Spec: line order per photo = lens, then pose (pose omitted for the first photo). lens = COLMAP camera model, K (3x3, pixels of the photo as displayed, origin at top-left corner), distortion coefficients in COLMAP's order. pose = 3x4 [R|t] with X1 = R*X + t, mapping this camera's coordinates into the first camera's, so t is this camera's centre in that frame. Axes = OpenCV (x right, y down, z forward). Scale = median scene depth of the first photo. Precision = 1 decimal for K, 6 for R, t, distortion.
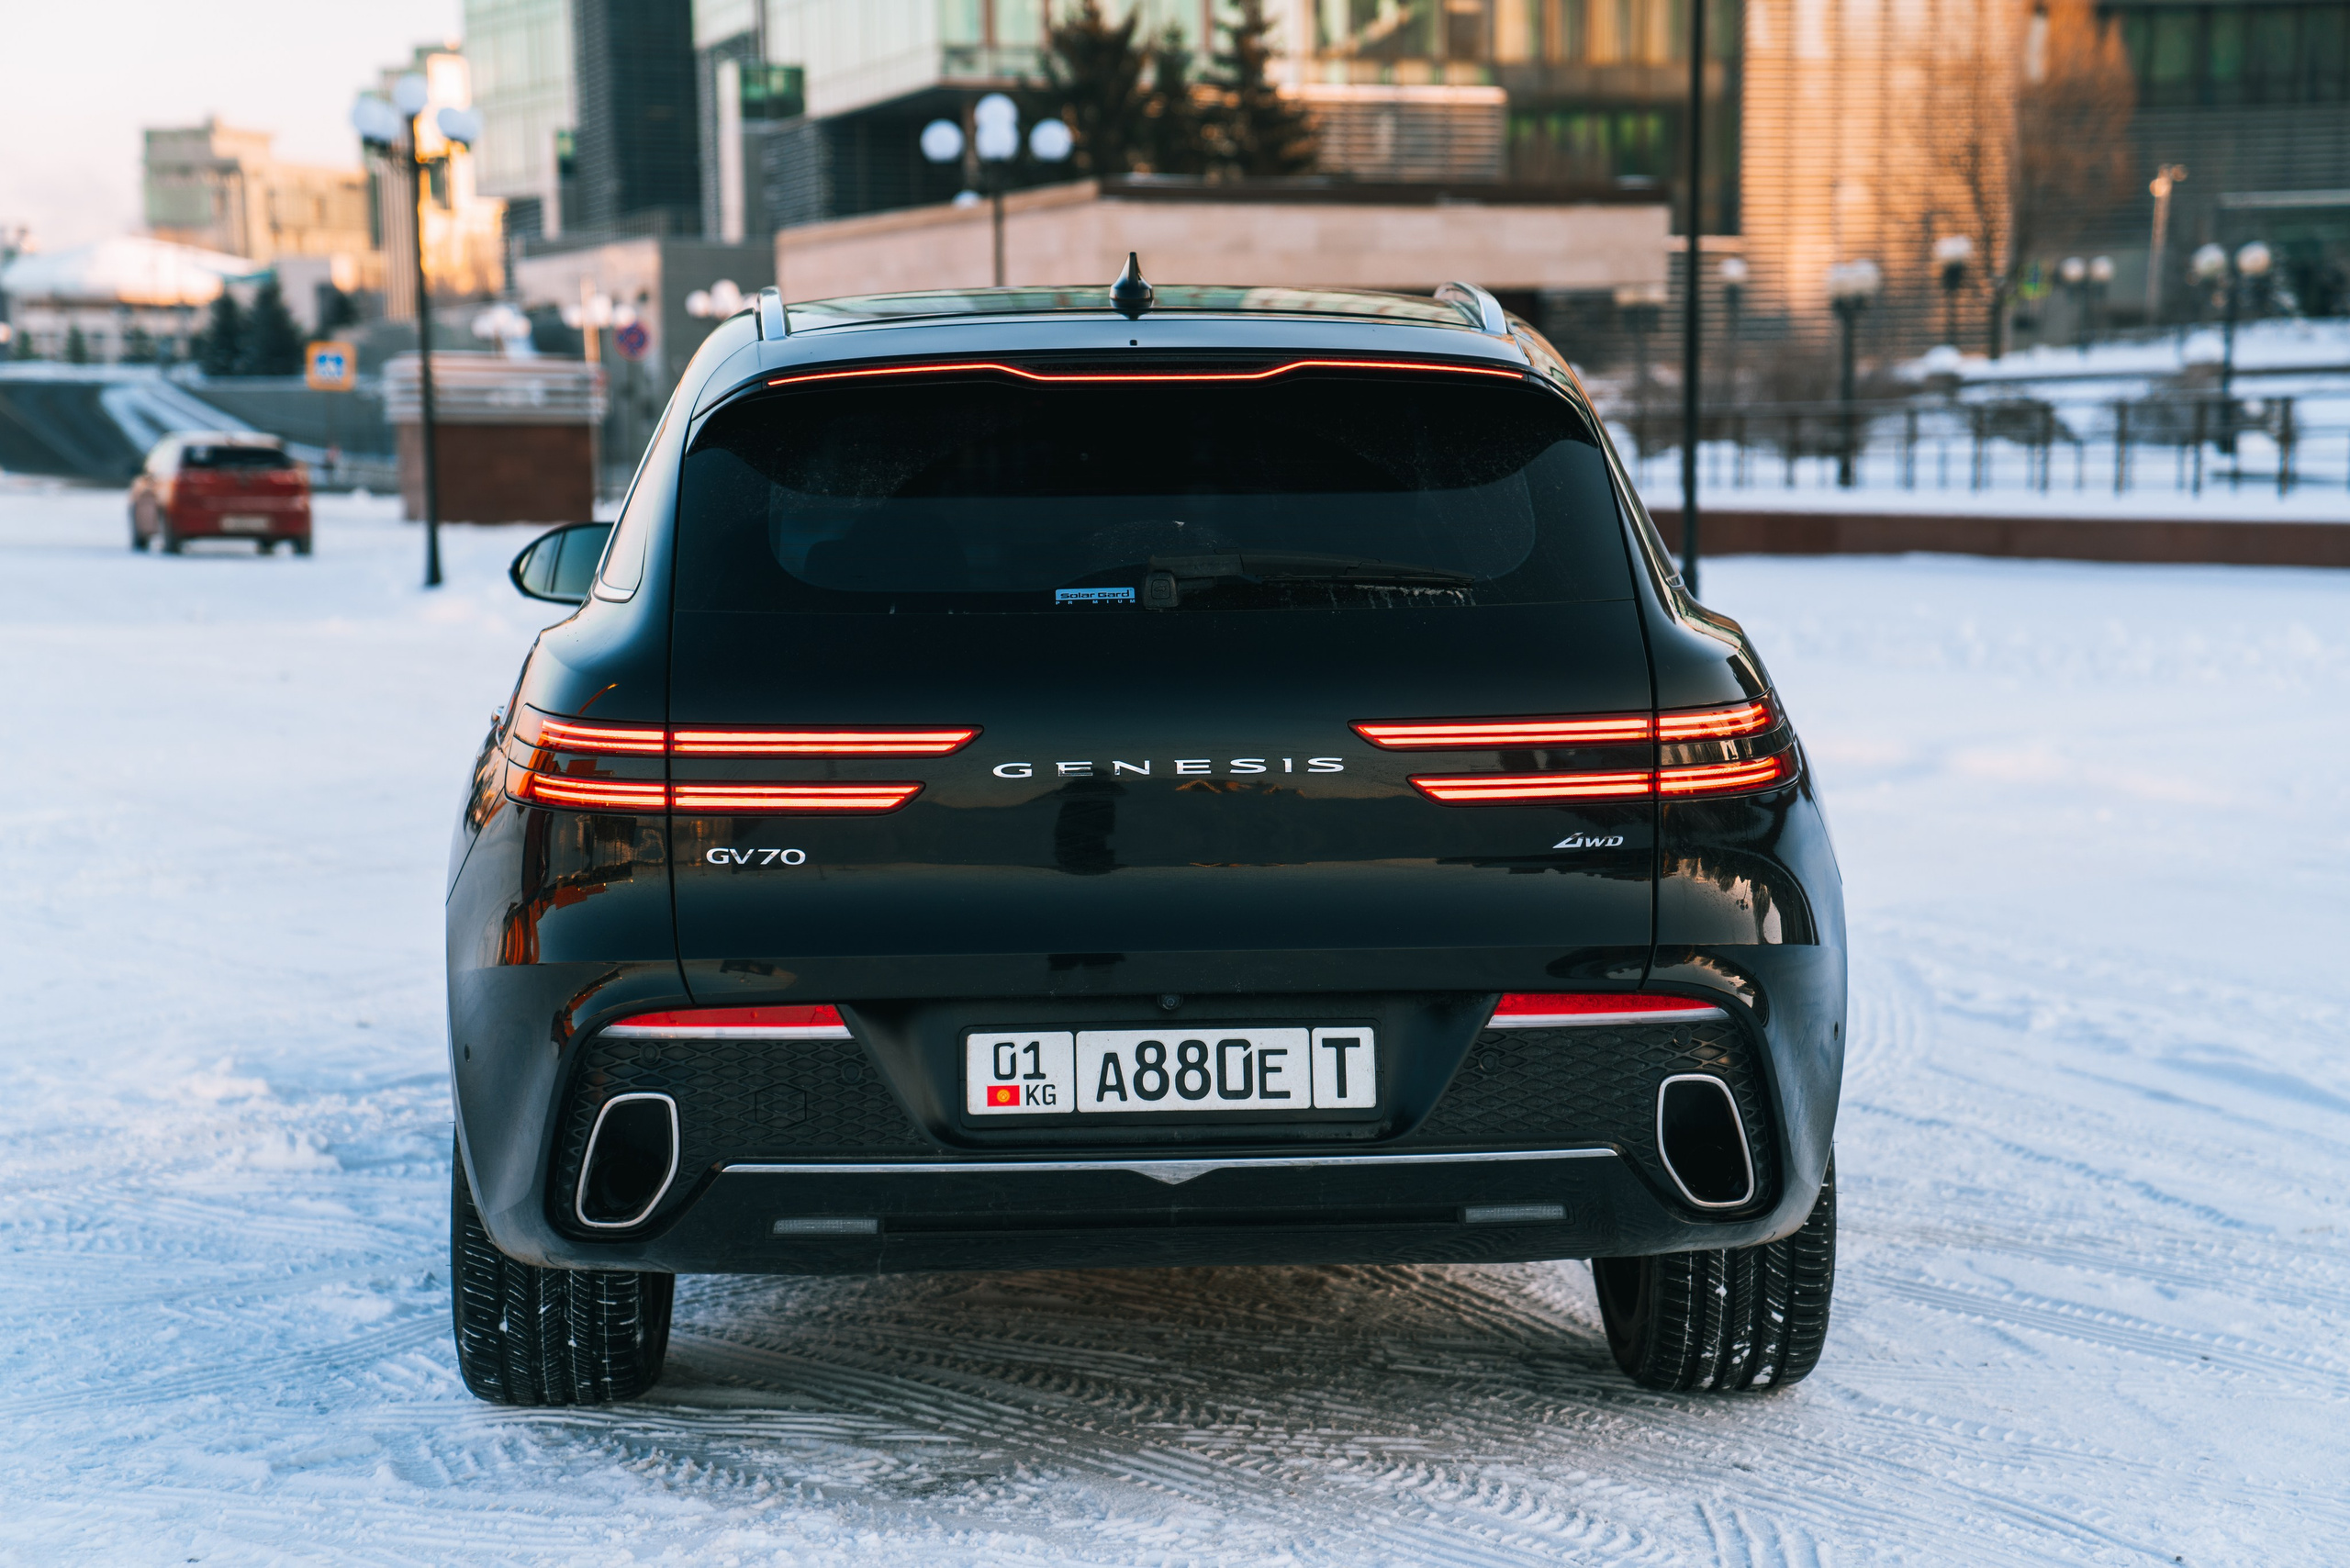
lens RADIAL K [[4316.0, 0, 1154.6], [0, 4316.0, 788.3], [0, 0, 1]] dist [0.668928, 0.000000]
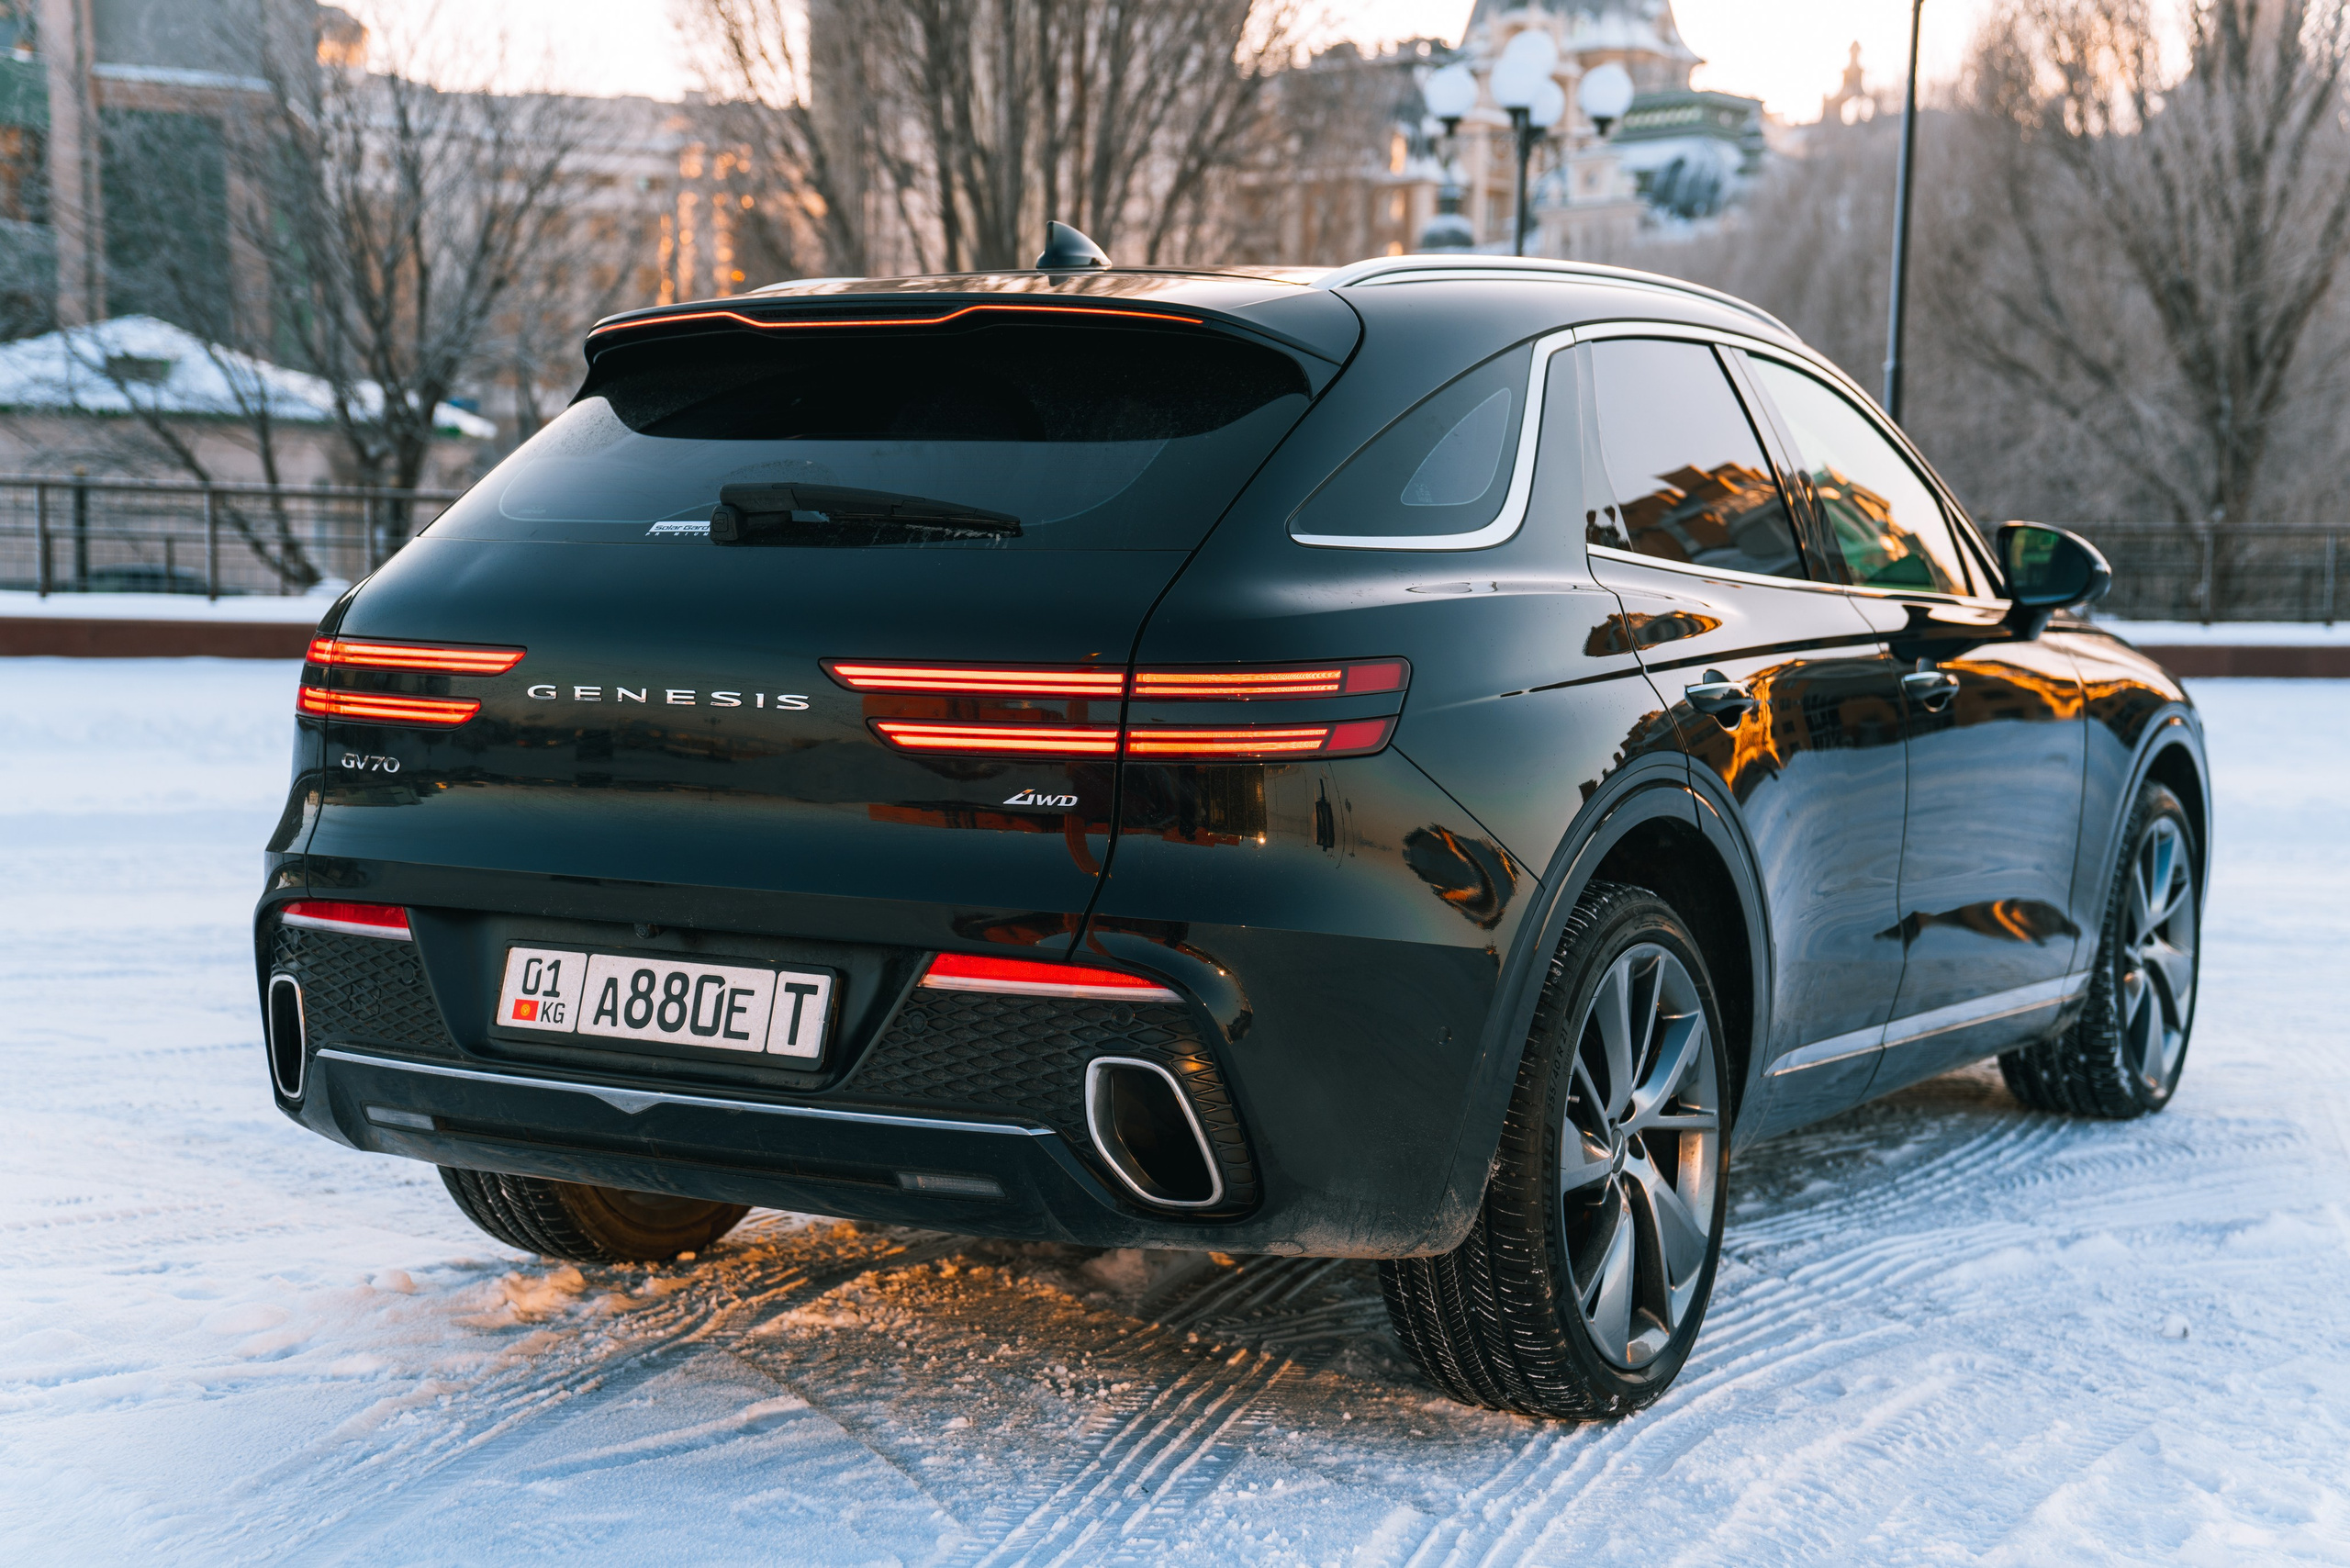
lens RADIAL K [[3111.6, 0, 1173.1], [0, 3111.6, 790.6], [0, 0, 1]] dist [0.353759, 0.000000]
pose [[0.839102, 0.061518, -0.540484, 0.483273], [-0.066277, 0.997744, 0.010667, 0.001212], [0.539921, 0.026871, 0.841287, 0.444069]]
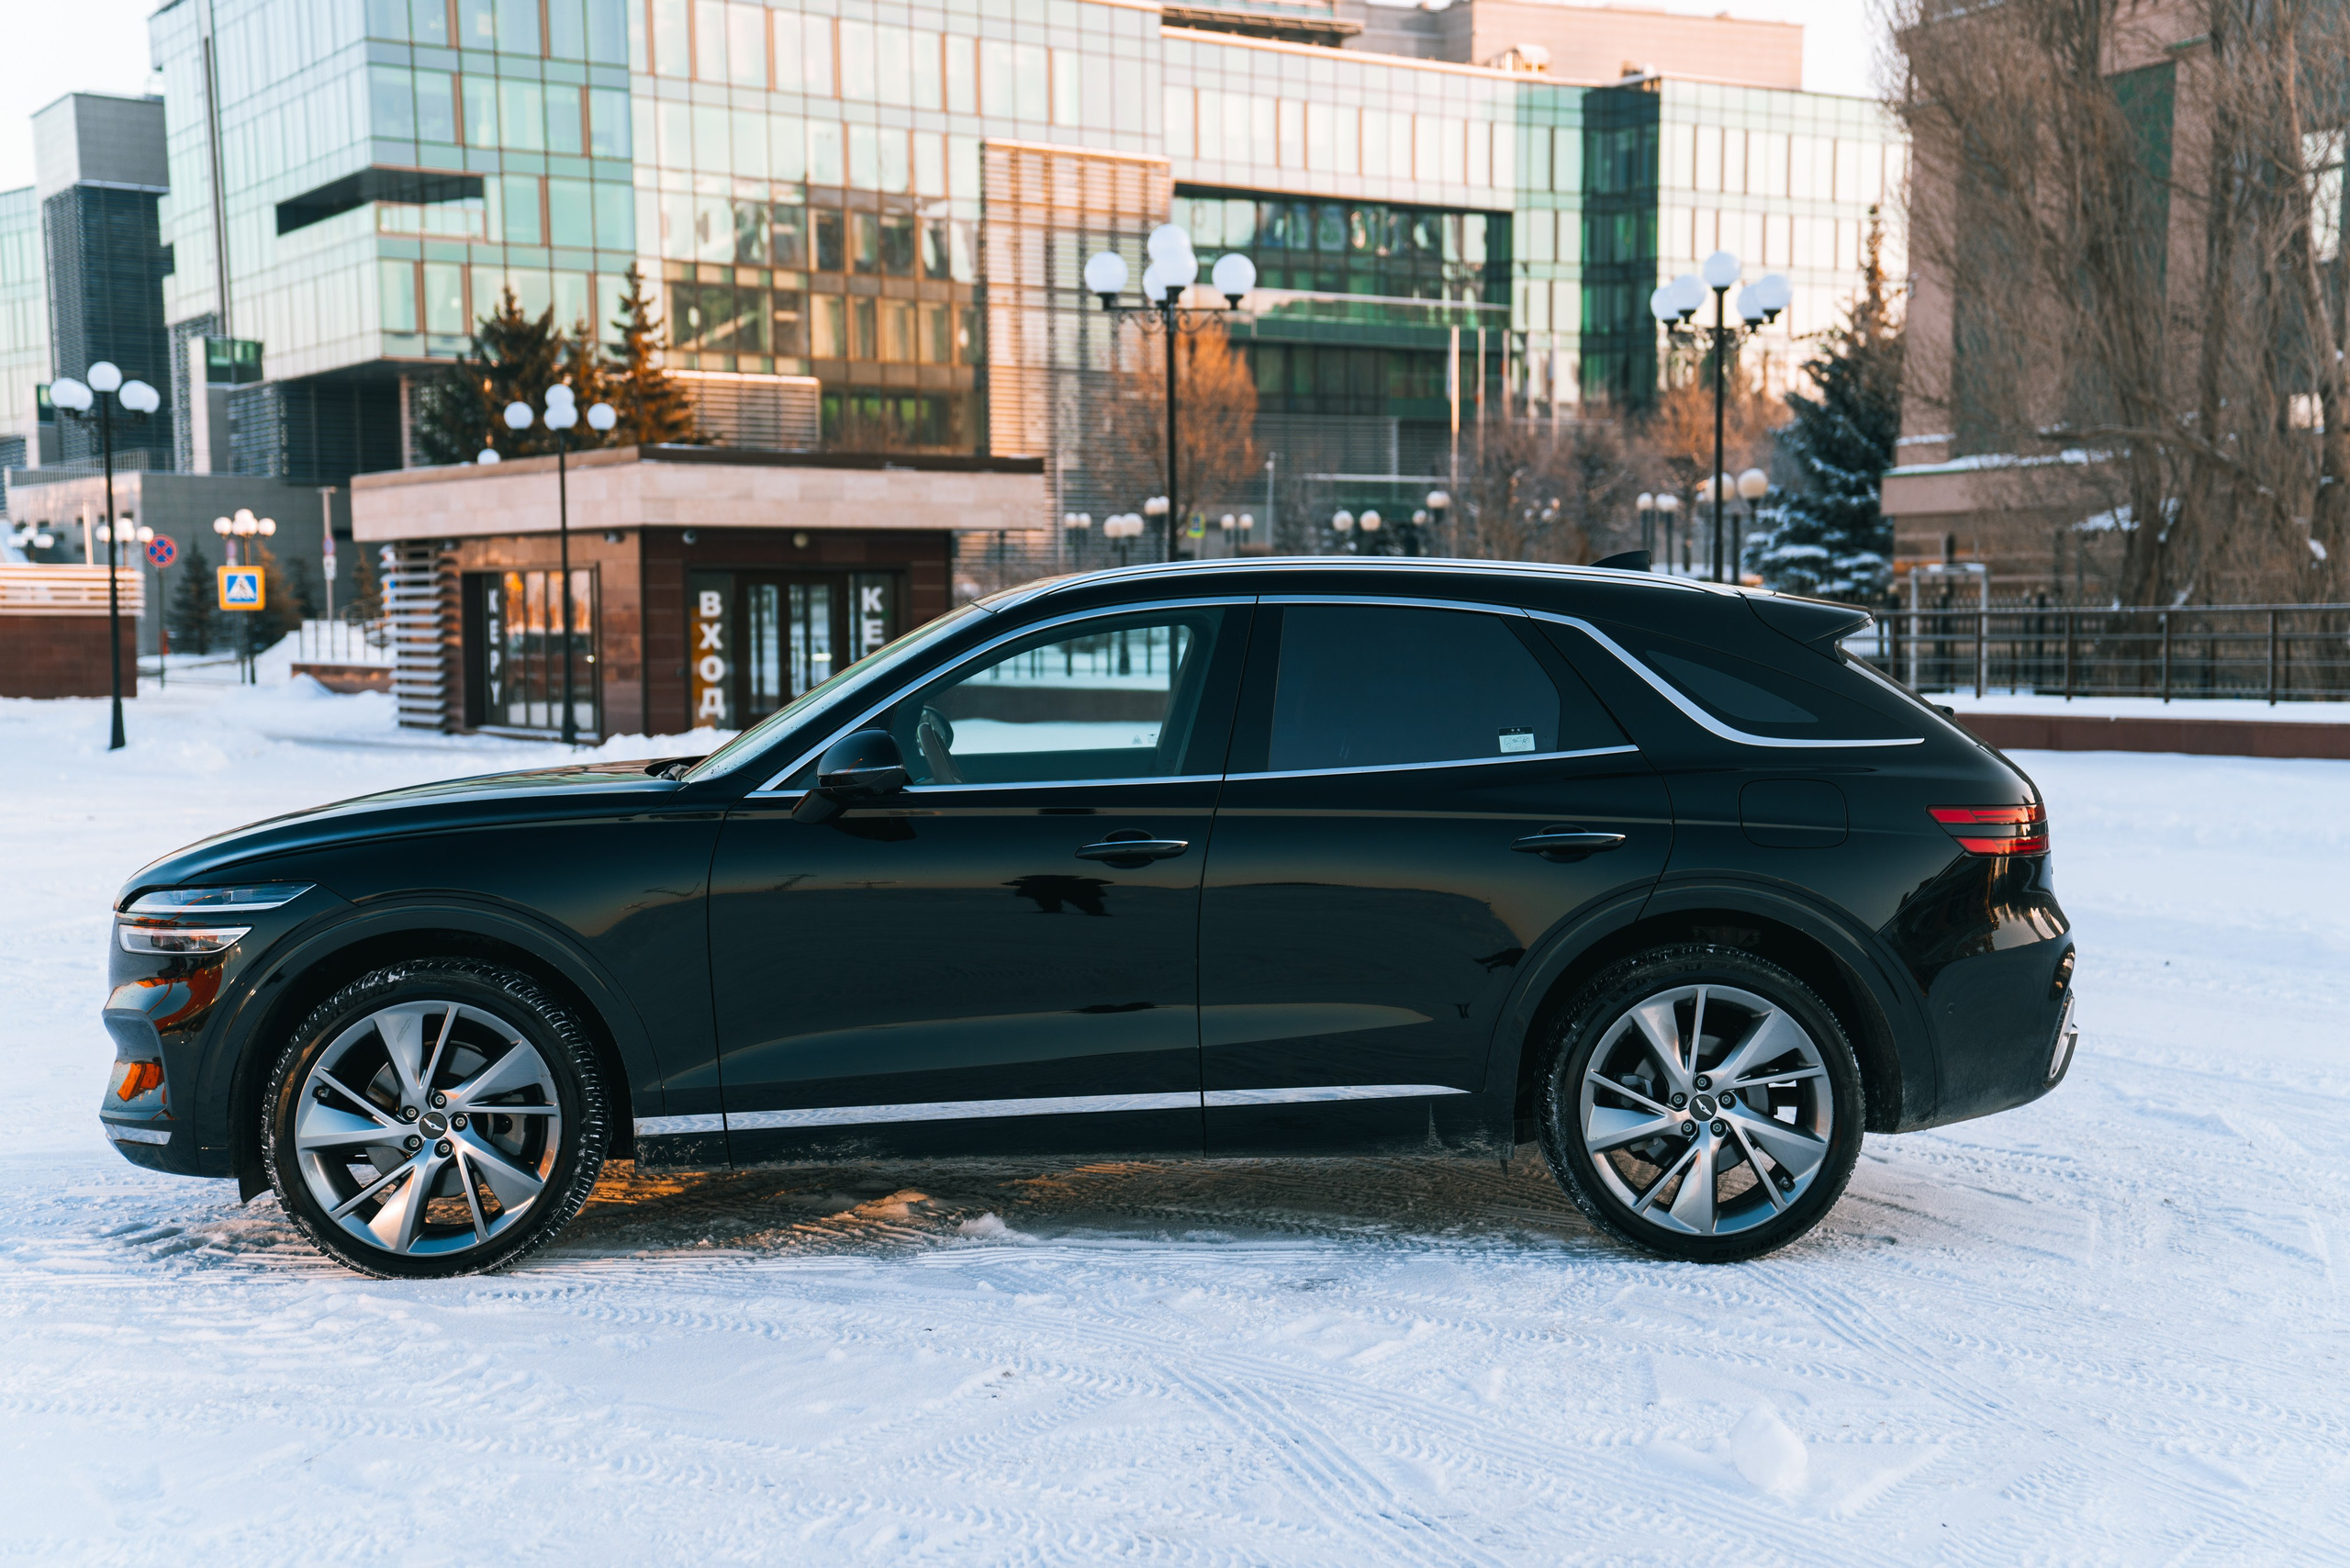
lens RADIAL K [[3245.8, 0, 1182.7], [0, 3245.8, 781.9], [0, 0, 1]] dist [0.373284, 0.000000]
pose [[0.979157, -0.009450, 0.202887, -0.368477], [0.016204, 0.999367, -0.031655, 0.005548], [-0.202459, 0.034283, 0.978690, -0.232484]]
